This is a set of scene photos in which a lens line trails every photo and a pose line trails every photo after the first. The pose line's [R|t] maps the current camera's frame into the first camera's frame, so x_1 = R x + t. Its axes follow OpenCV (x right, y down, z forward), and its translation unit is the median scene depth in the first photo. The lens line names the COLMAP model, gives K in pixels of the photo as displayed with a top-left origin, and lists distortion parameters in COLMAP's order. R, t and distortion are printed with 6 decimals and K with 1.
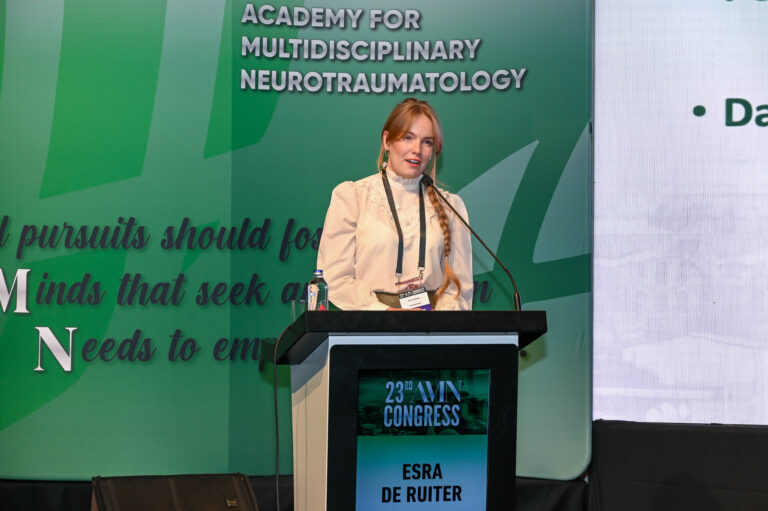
lens RADIAL K [[1994.3, 0, 384.0], [0, 1994.3, 255.5], [0, 0, 1]] dist [0.026886, 0.317509]
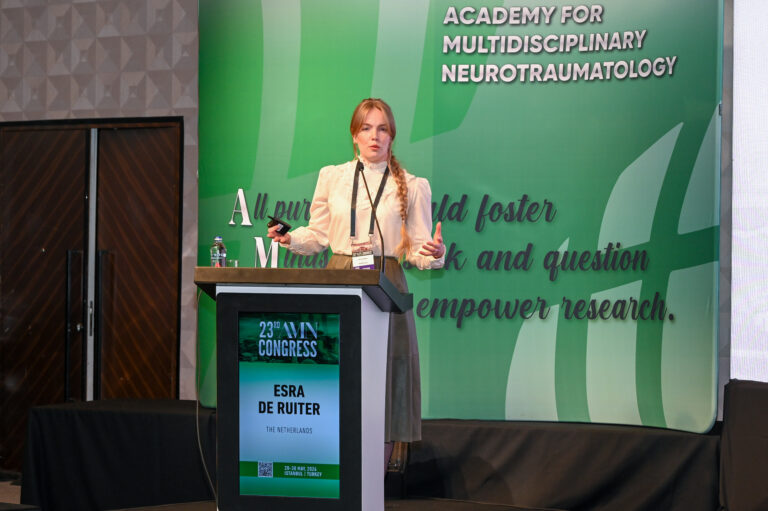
lens RADIAL K [[2487.0, 0, 386.0], [0, 2487.0, 284.3], [0, 0, 1]] dist [0.019359, 0.026323]
pose [[0.879210, 0.013065, -0.476255, 0.578462], [-0.002726, 0.999746, 0.022393, 0.001096], [0.476426, -0.018390, 0.879022, -0.273937]]
